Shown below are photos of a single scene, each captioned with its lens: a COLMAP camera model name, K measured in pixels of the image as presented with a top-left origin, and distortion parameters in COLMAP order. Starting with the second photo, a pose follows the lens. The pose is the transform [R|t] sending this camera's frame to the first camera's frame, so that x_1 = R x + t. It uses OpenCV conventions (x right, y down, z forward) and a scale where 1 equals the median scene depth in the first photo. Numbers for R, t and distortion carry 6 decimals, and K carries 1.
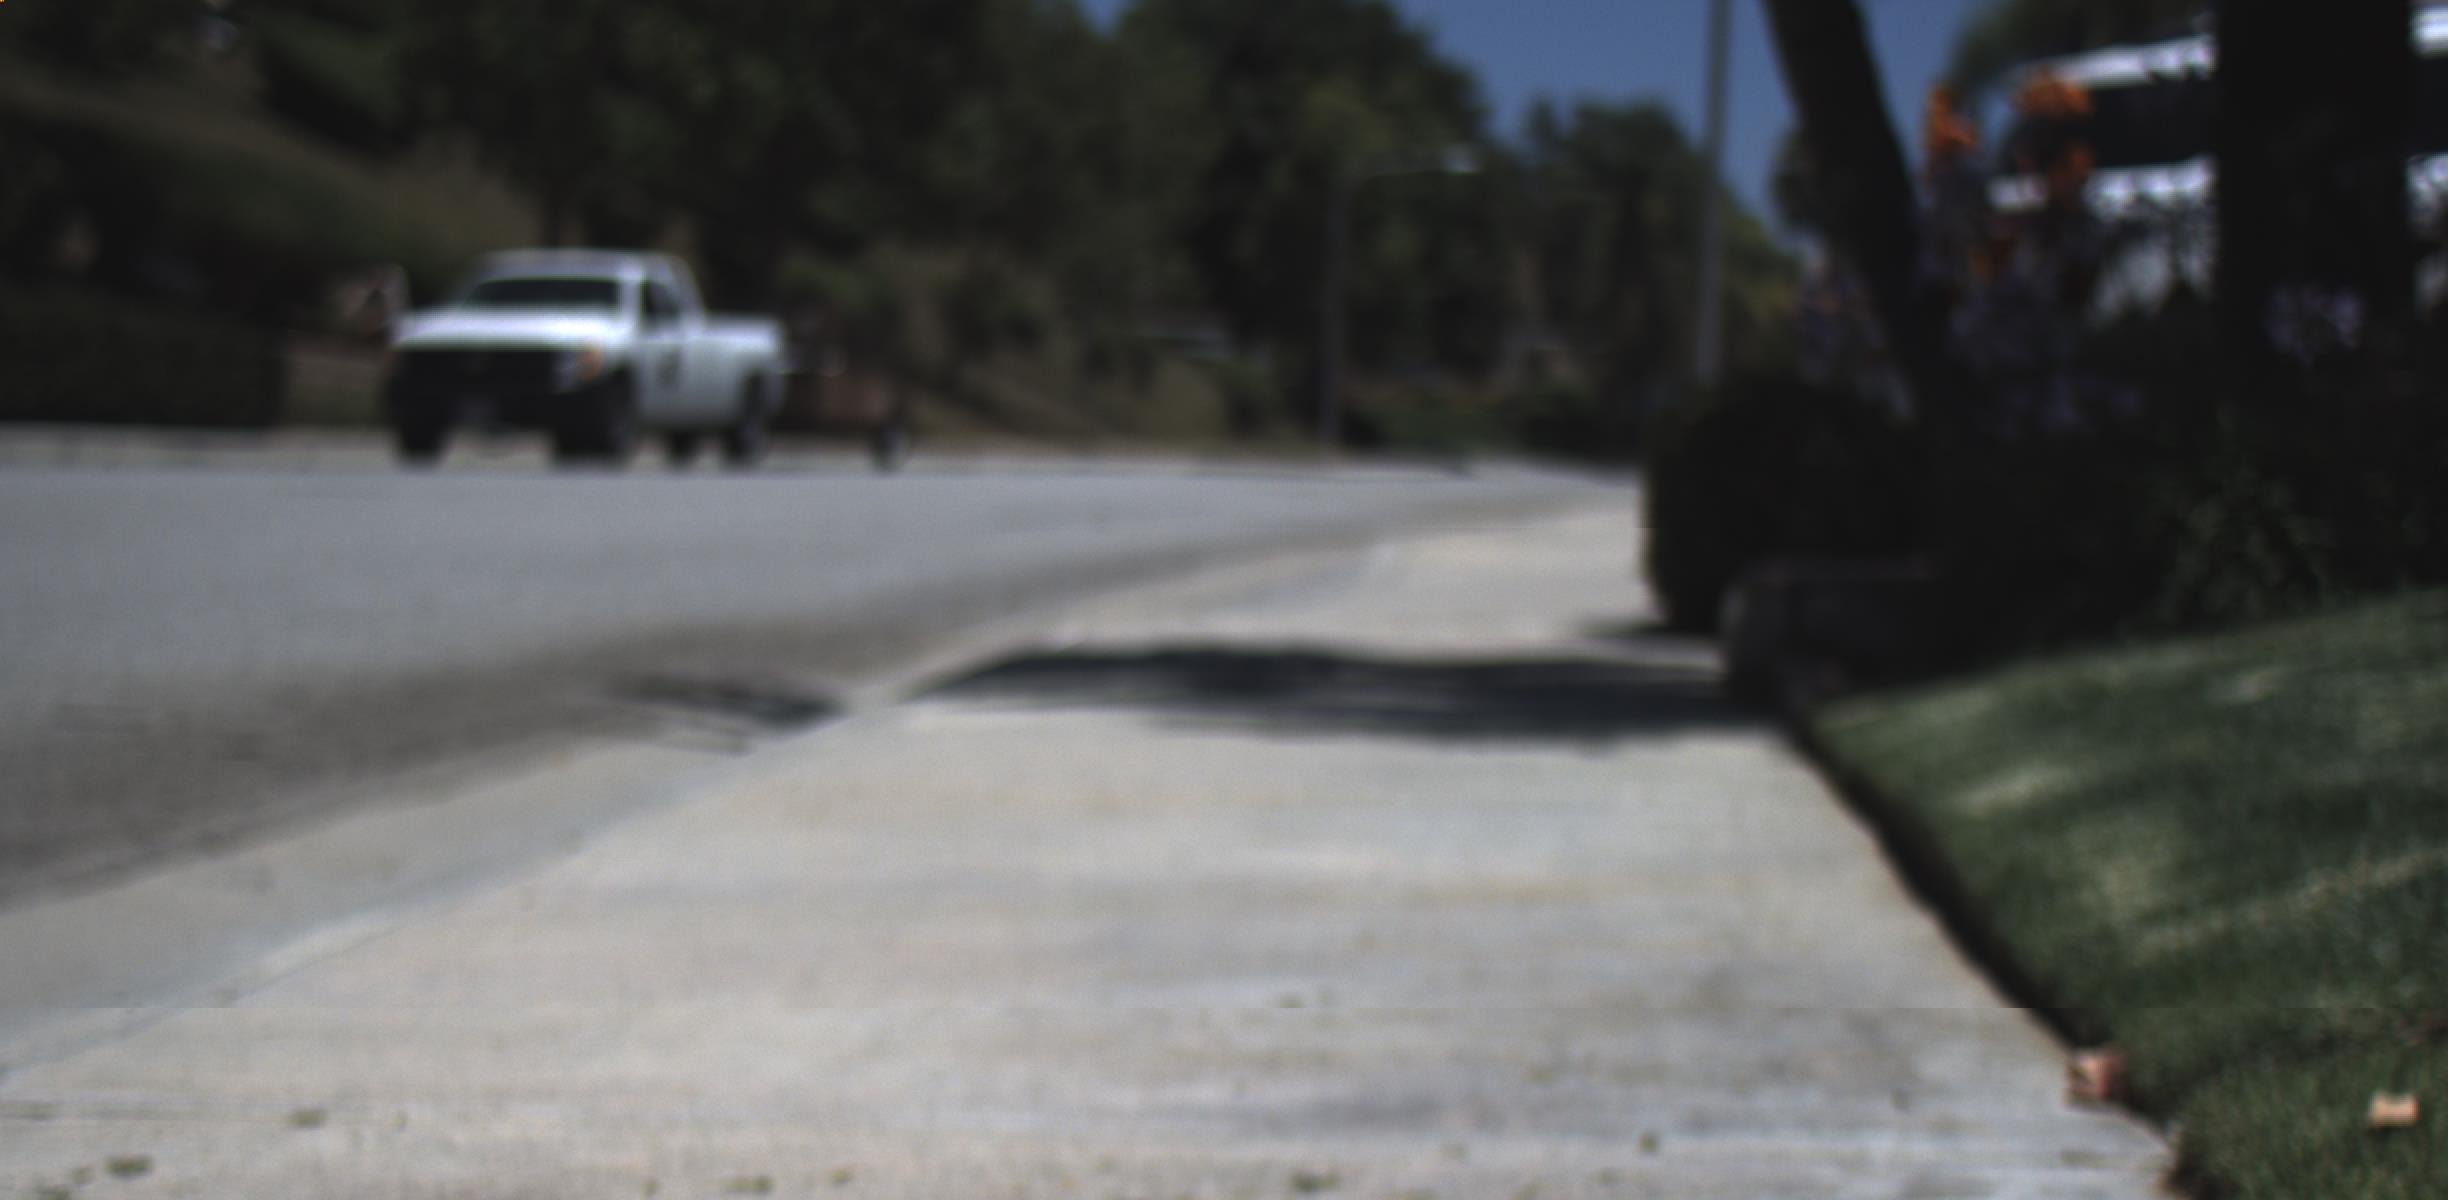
lens RADIAL K [[4631.3, 0, 1274.3], [0, 4631.3, 1111.9], [0, 0, 1]] dist [-0.165832, 0.837336]
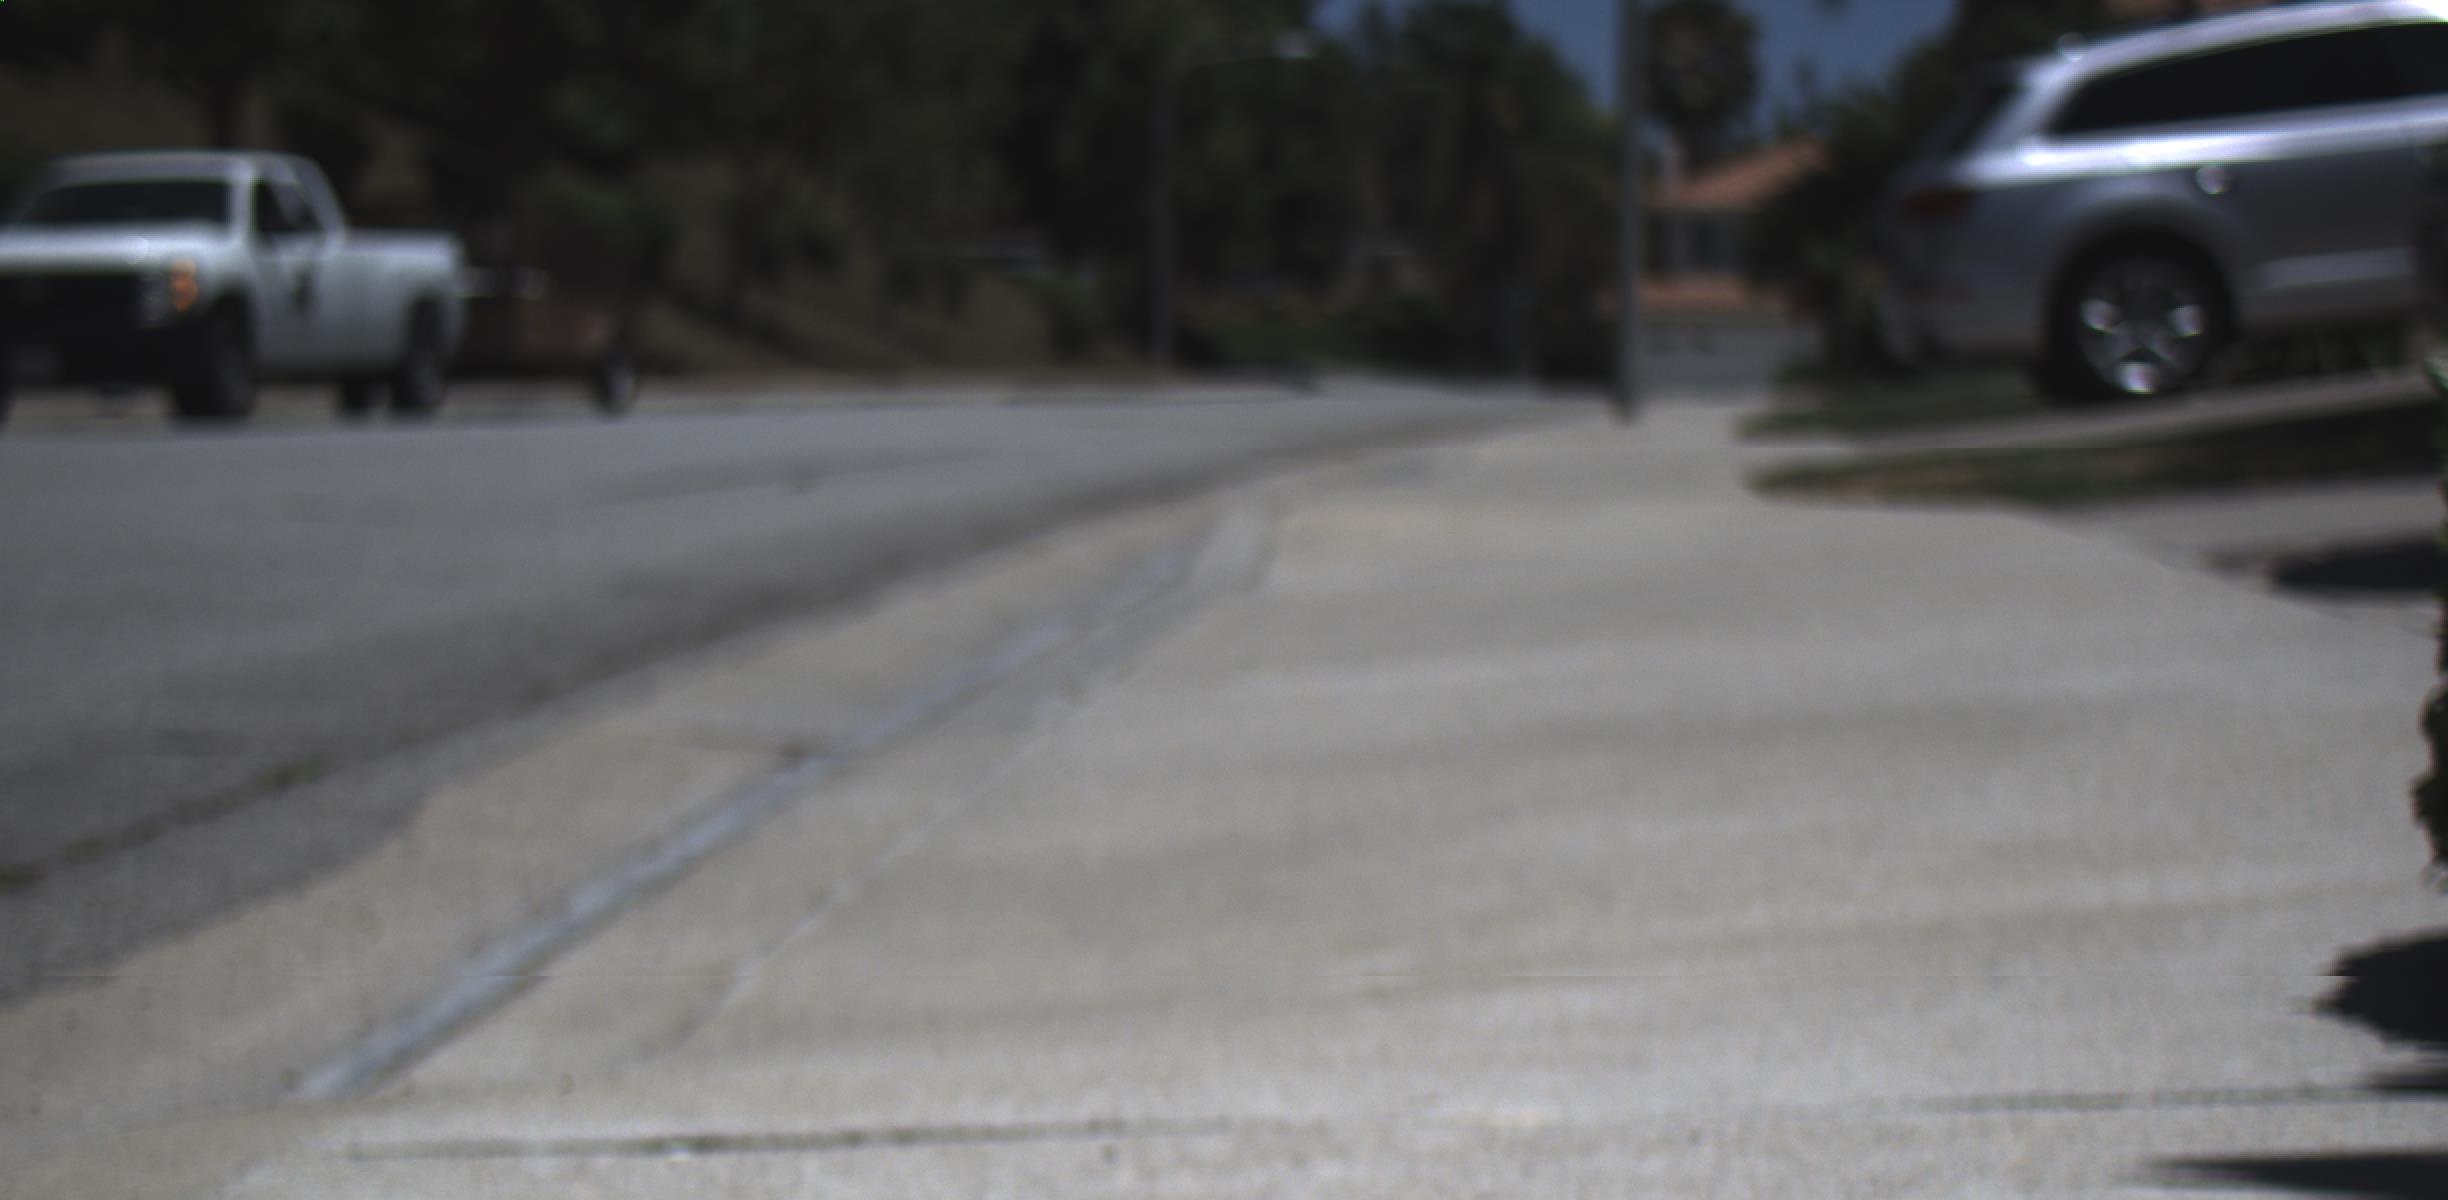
lens RADIAL K [[4631.3, 0, 1274.3], [0, 4631.3, 1111.9], [0, 0, 1]] dist [-0.165832, 0.837336]
pose [[0.998780, -0.040388, 0.028406, 0.002584], [0.039901, 0.999051, 0.017484, -0.015643], [-0.029085, -0.016329, 0.999444, 0.110829]]
